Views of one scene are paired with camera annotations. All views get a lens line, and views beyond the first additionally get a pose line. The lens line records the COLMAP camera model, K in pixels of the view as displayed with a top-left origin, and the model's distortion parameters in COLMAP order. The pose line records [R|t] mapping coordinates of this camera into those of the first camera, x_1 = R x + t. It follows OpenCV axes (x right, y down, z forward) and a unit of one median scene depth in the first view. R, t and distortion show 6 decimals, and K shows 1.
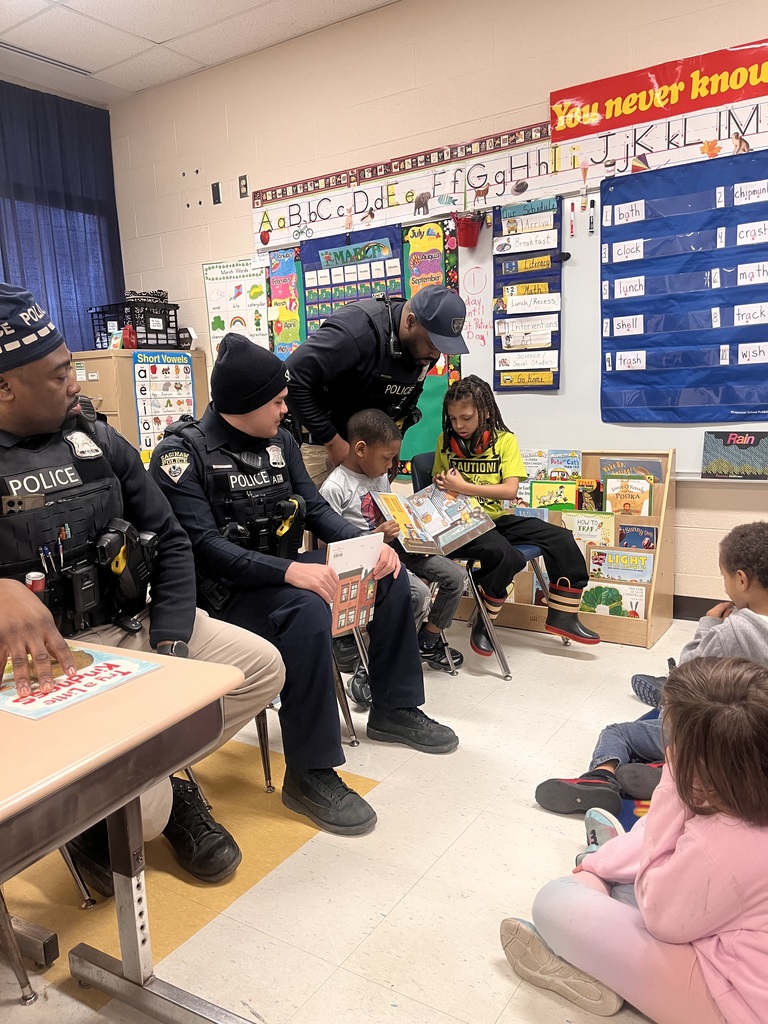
lens RADIAL K [[786.0, 0, 384.0], [0, 786.0, 512.0], [0, 0, 1]] dist [0.008823, -0.001364]
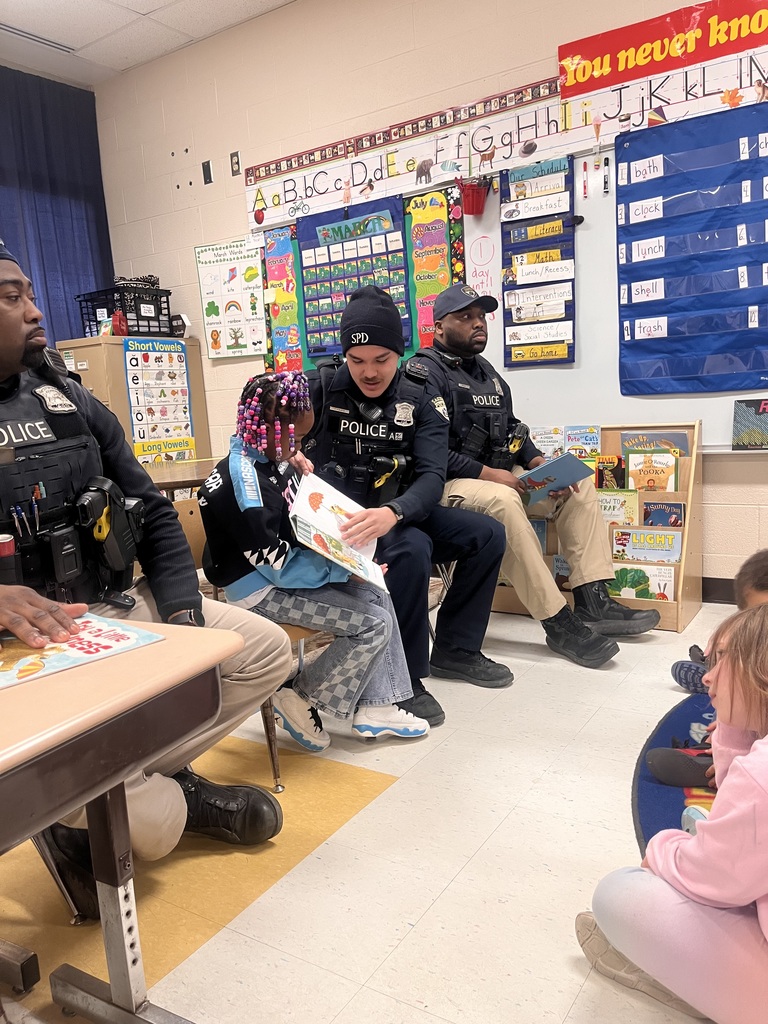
lens RADIAL K [[787.3, 0, 384.1], [0, 787.3, 518.7], [0, 0, 1]] dist [0.009742, -0.010425]
pose [[0.999732, -0.023129, -0.001404, -0.008324], [0.023127, 0.999732, -0.001334, 0.026840], [0.001434, 0.001301, 0.999998, 0.053725]]
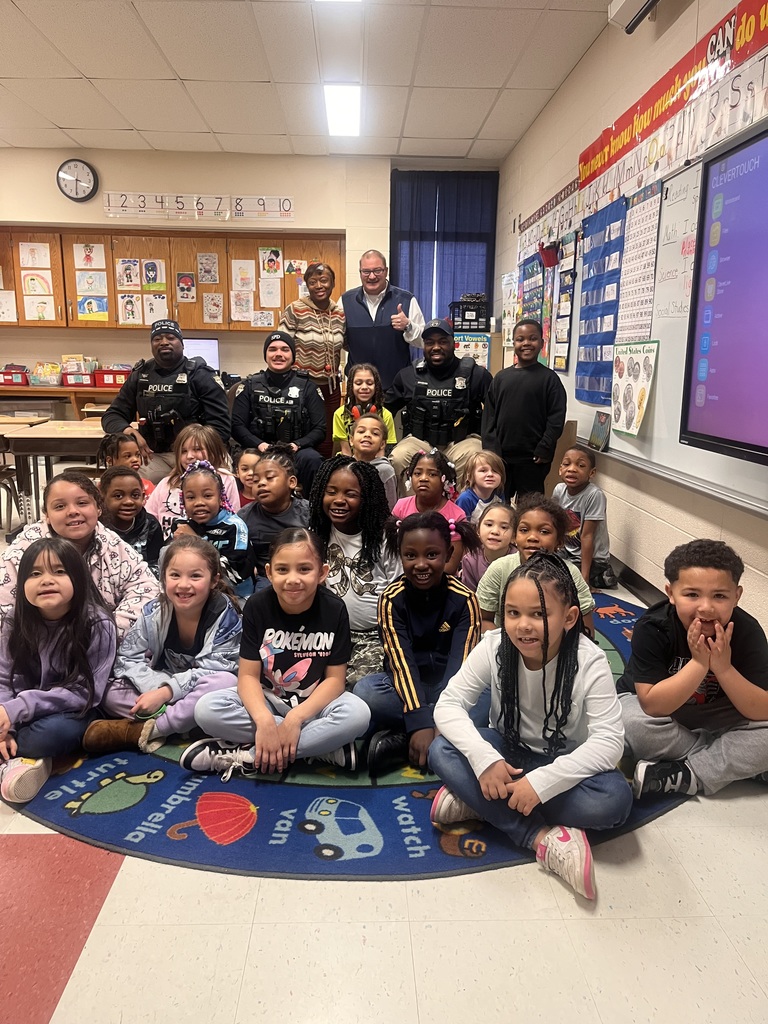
lens RADIAL K [[787.3, 0, 384.1], [0, 787.3, 518.7], [0, 0, 1]] dist [0.009742, -0.010425]
pose [[0.576596, 0.208656, -0.789936, 1.148861], [-0.160174, 0.976946, 0.141138, -0.047551], [0.801175, 0.045148, 0.596725, -0.062740]]
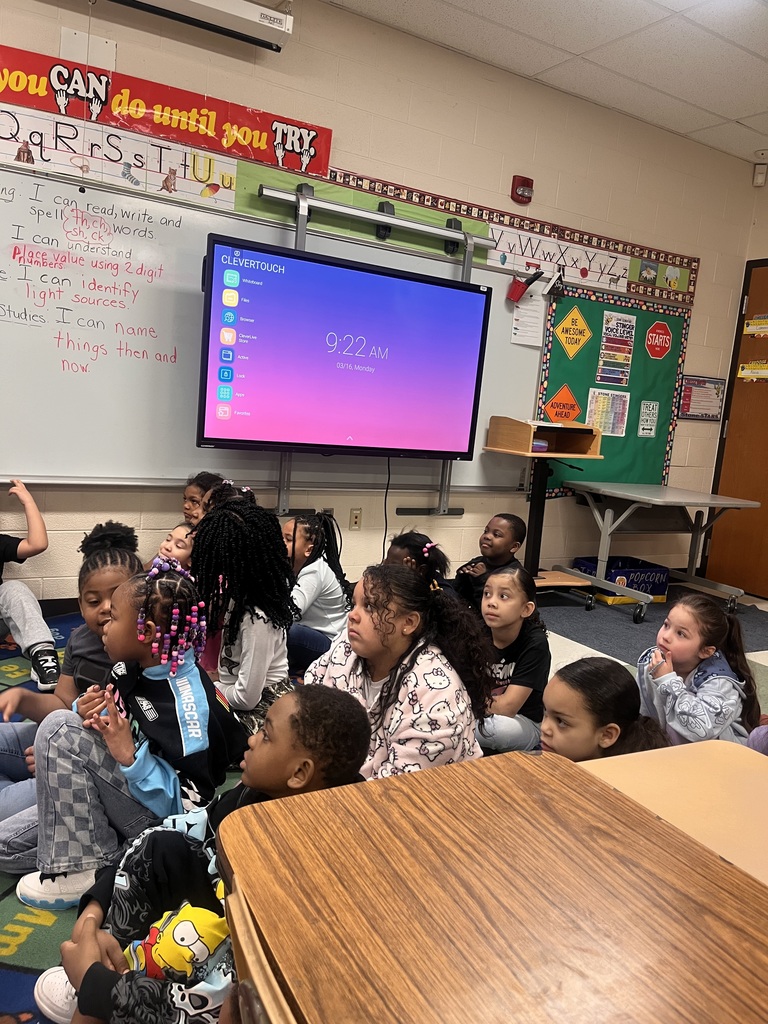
lens RADIAL K [[786.0, 0, 384.0], [0, 786.0, 512.0], [0, 0, 1]] dist [0.008823, -0.001364]
pose [[0.433688, -0.035664, 0.900357, -1.417562], [0.046923, 0.998755, 0.016959, -0.078822], [-0.899840, 0.034893, 0.434822, 0.924412]]
